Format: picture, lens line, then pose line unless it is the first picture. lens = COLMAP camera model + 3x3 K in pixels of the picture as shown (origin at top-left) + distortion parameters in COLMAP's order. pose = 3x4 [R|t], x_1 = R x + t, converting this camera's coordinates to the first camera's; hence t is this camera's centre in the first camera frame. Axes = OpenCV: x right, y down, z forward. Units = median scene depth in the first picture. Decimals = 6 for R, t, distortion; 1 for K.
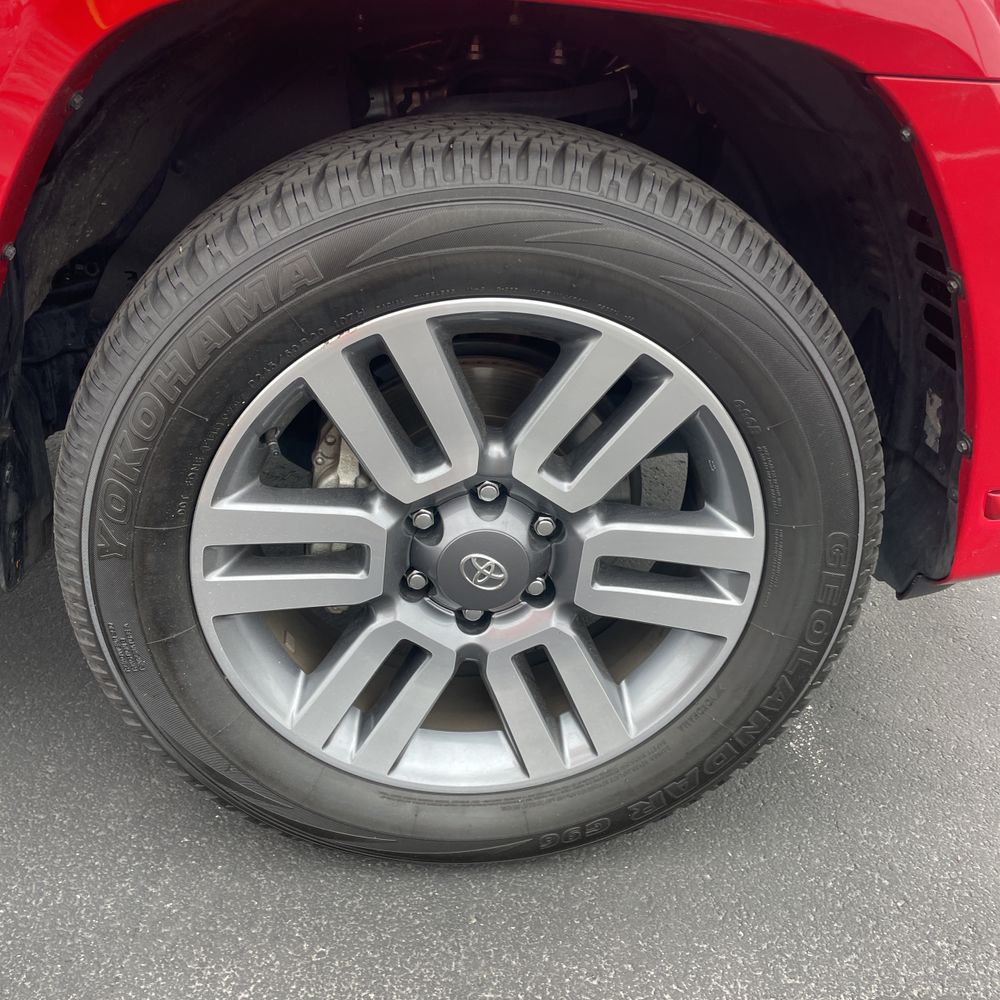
lens RADIAL K [[1023.4, 0, 500.0], [0, 1023.4, 495.6], [0, 0, 1]] dist [0.104355, -0.151837]
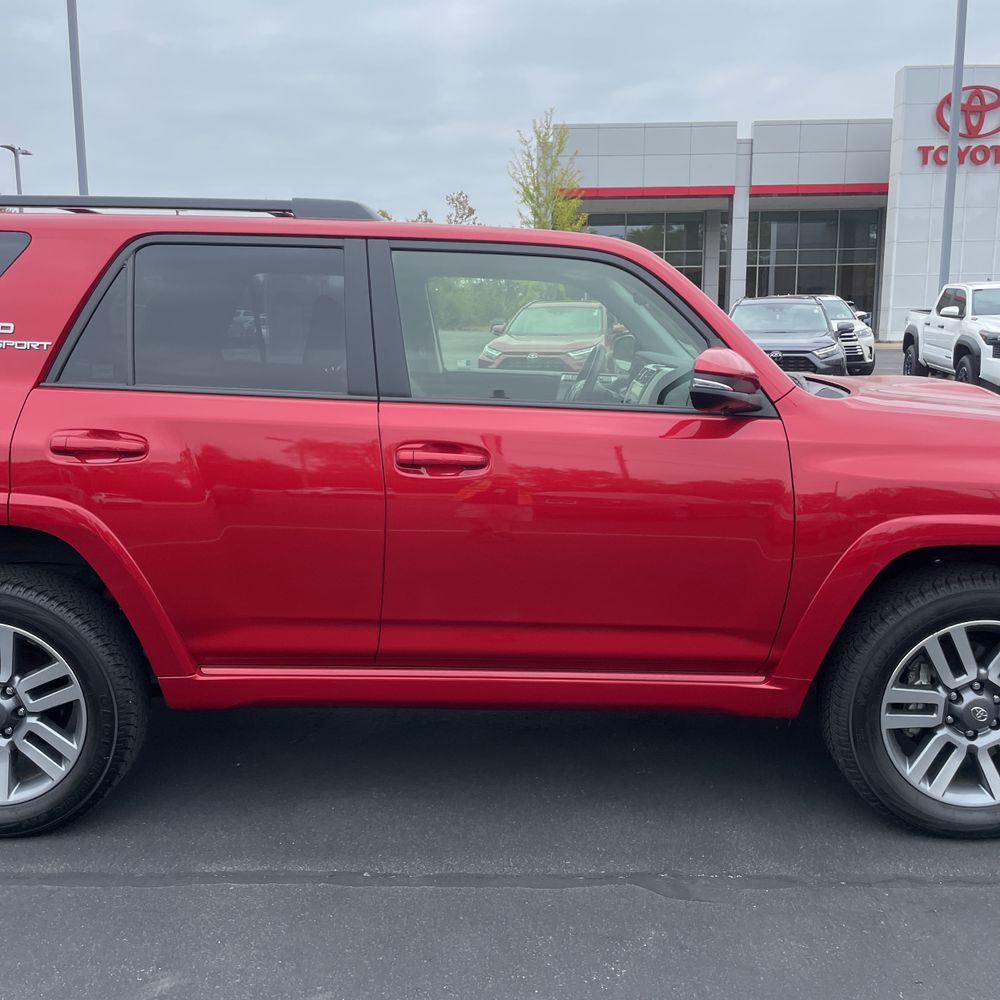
lens RADIAL K [[1010.7, 0, 493.9], [0, 1010.7, 491.1], [0, 0, 1]] dist [0.101695, -0.135605]
pose [[0.993315, -0.036375, -0.109550, -1.016336], [0.001926, 0.954141, -0.299352, 0.334047], [0.115415, 0.297140, 0.947833, -2.053155]]
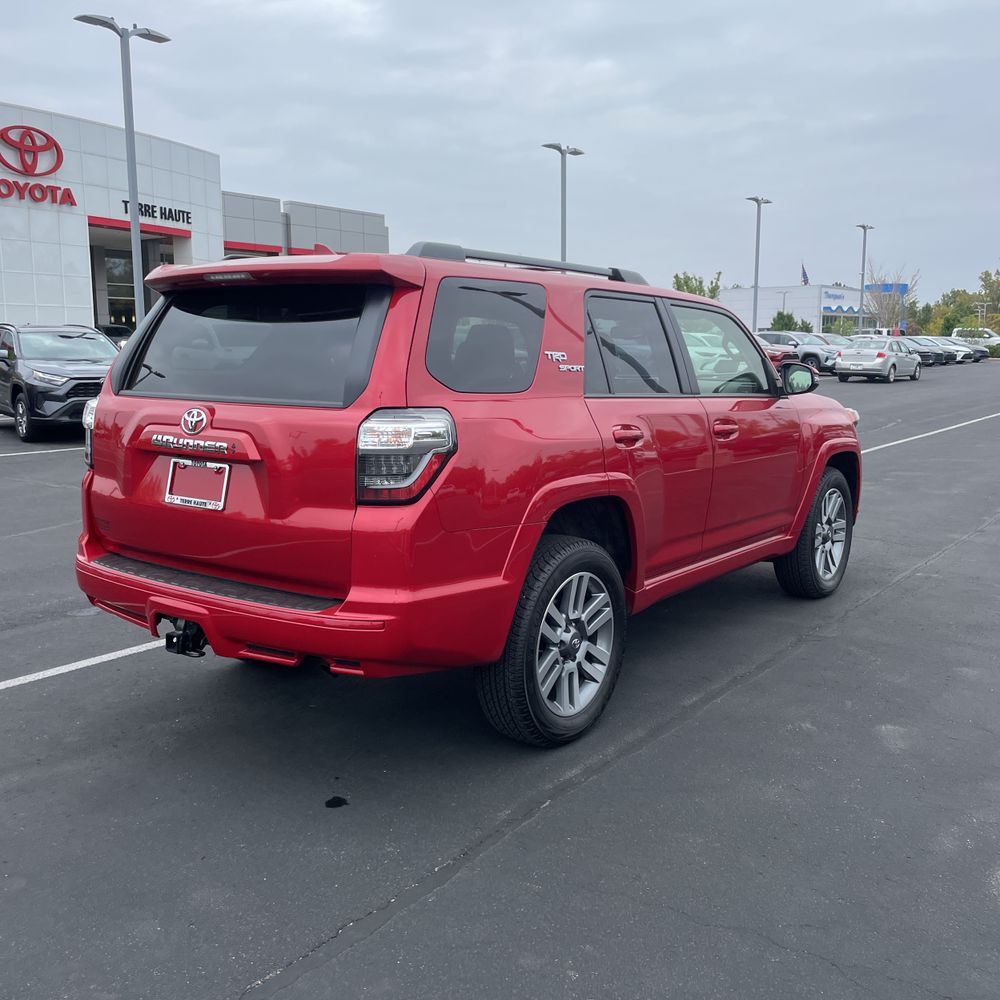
lens RADIAL K [[1013.5, 0, 500.1], [0, 1013.5, 487.6], [0, 0, 1]] dist [0.108779, -0.154571]
pose [[0.663301, -0.153390, 0.732464, -5.637513], [0.368351, 0.918911, -0.141135, -0.037543], [-0.651420, 0.363419, 0.666017, -1.863881]]
